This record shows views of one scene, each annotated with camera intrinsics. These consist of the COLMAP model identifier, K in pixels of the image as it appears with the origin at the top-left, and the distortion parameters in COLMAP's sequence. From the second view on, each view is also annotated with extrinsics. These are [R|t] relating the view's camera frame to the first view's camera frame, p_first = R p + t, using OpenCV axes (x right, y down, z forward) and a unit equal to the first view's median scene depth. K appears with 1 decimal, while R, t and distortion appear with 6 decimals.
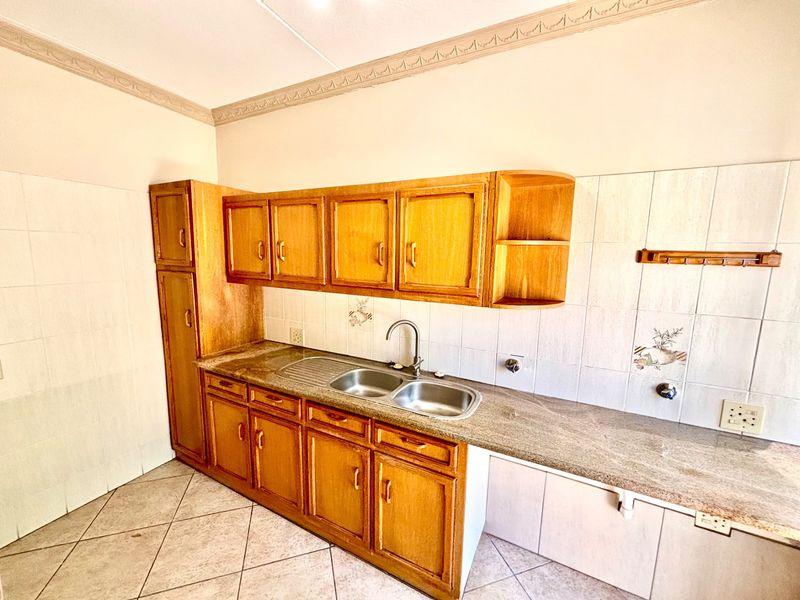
lens RADIAL K [[321.3, 0, 396.4], [0, 321.3, 298.0], [0, 0, 1]] dist [-0.001370, -0.000048]
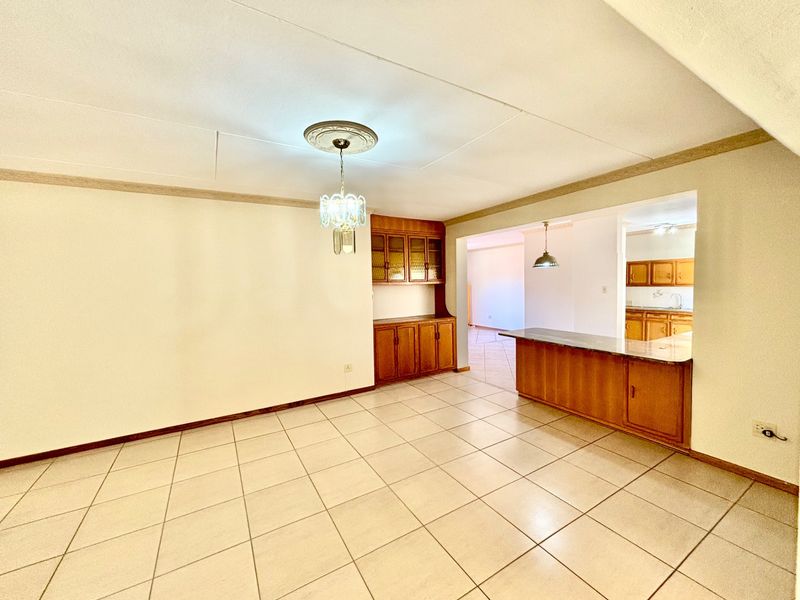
lens RADIAL K [[321.3, 0, 401.8], [0, 321.3, 297.4], [0, 0, 1]] dist [-0.001370, -0.000048]
pose [[0.841029, -0.009448, -0.540908, -0.681170], [-0.042831, 0.995546, -0.083984, 0.595496], [0.539293, 0.093801, 0.836878, -4.040130]]
